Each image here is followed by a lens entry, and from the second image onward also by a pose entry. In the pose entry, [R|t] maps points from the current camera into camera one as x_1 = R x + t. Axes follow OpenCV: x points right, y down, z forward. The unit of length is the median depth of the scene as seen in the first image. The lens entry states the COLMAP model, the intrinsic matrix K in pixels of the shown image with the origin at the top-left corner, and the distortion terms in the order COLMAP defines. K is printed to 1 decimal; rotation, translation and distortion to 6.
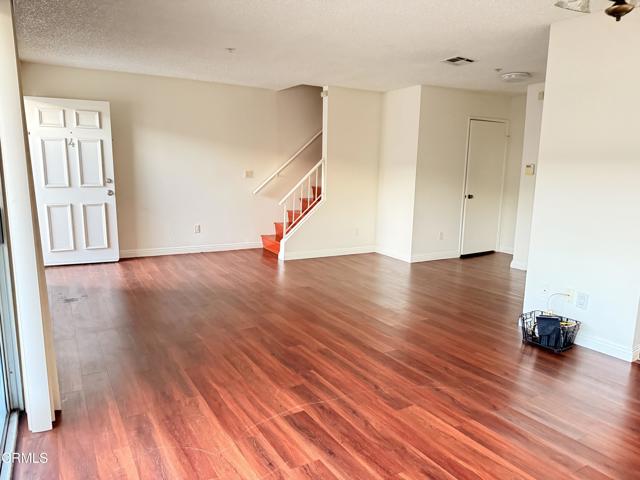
lens RADIAL K [[447.7, 0, 320.1], [0, 447.7, 242.0], [0, 0, 1]] dist [0.005057, -0.016138]
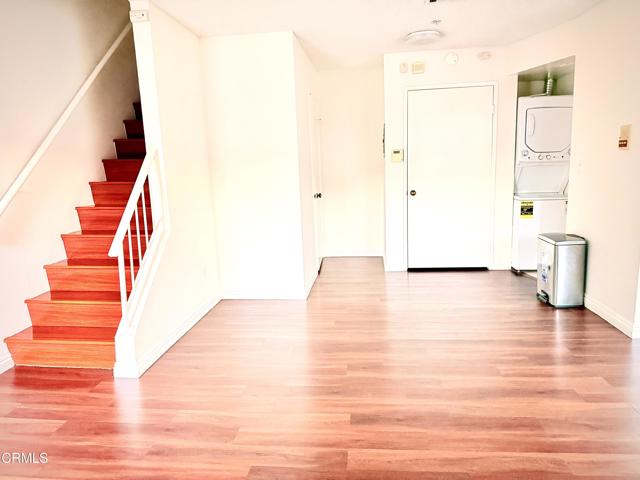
lens RADIAL K [[447.7, 0, 323.0], [0, 447.7, 238.4], [0, 0, 1]] dist [0.005057, -0.016138]
pose [[0.591159, -0.171930, 0.788017, -0.313090], [0.175505, 0.981026, 0.082380, -0.102514], [-0.787229, 0.089601, 0.610117, 0.606541]]
